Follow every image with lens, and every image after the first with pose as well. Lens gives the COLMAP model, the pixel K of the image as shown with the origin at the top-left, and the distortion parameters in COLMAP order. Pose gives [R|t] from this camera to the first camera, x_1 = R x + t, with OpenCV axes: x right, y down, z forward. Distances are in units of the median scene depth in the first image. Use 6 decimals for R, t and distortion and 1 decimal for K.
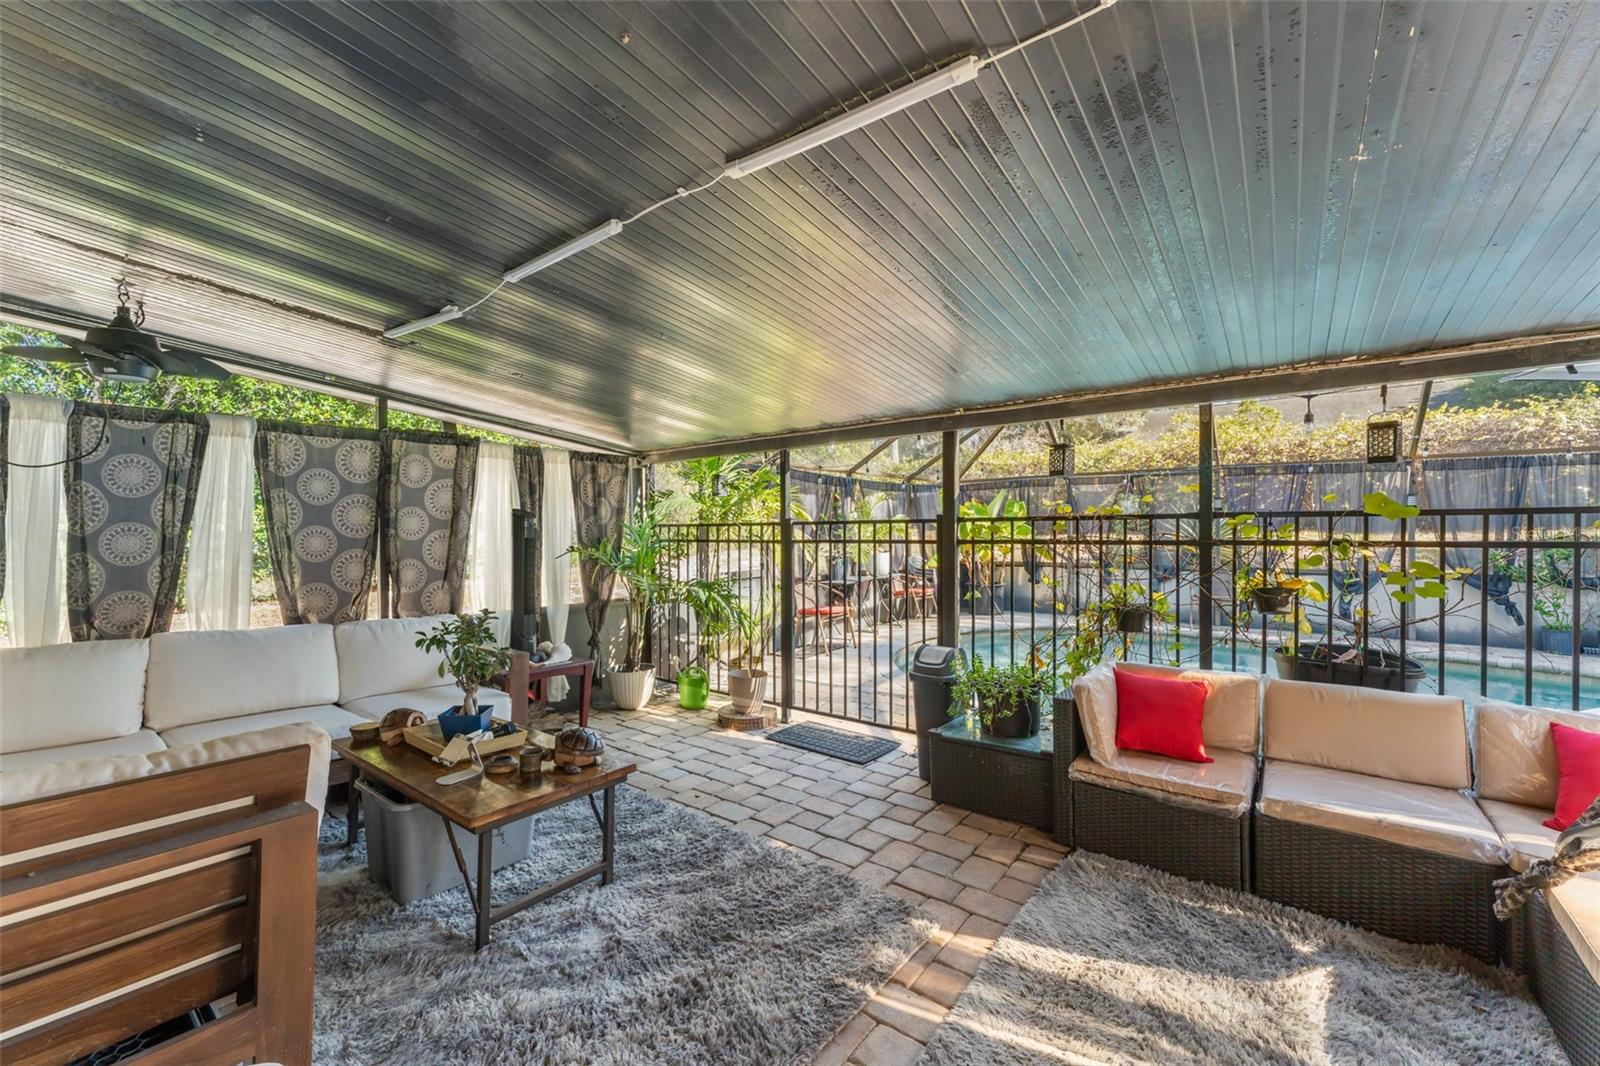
lens RADIAL K [[633.2, 0, 801.9], [0, 633.2, 529.9], [0, 0, 1]] dist [0.000474, -0.000105]
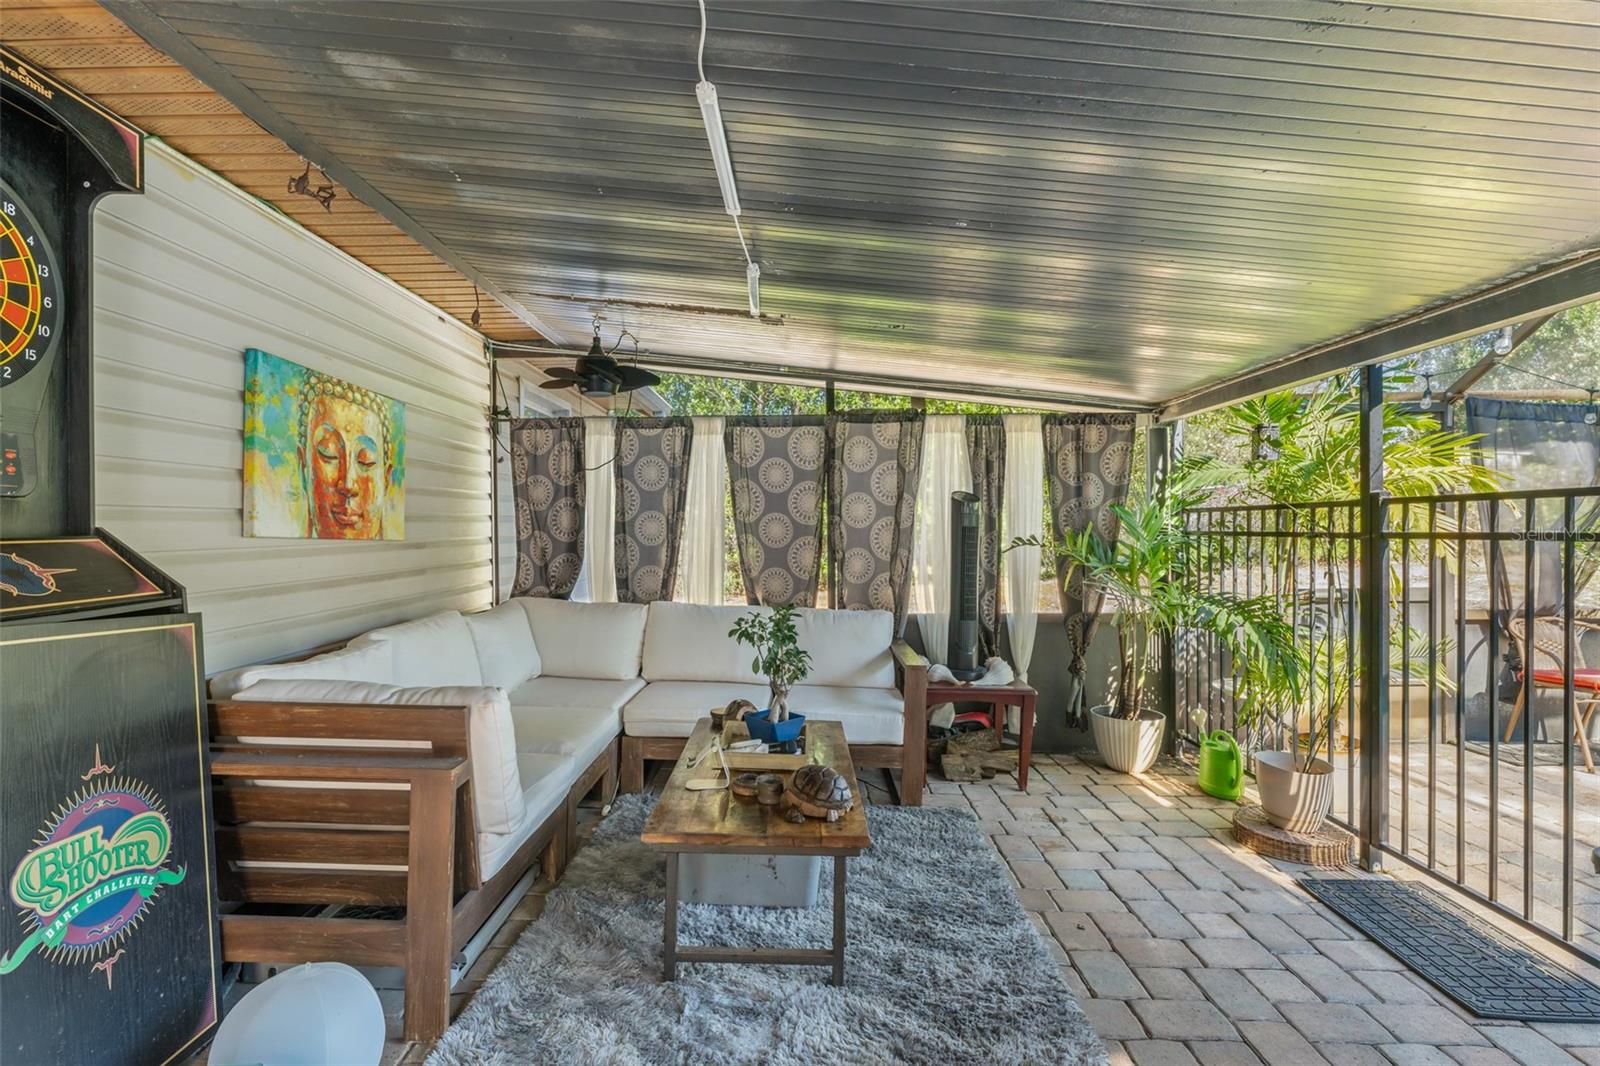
lens RADIAL K [[748.6, 0, 799.1], [0, 748.6, 529.2], [0, 0, 1]] dist [-0.000995, -0.000061]
pose [[0.601843, 0.006386, -0.798589, 0.211769], [-0.001036, 0.999973, 0.007215, 0.010025], [0.798614, -0.003515, 0.601834, 0.253957]]
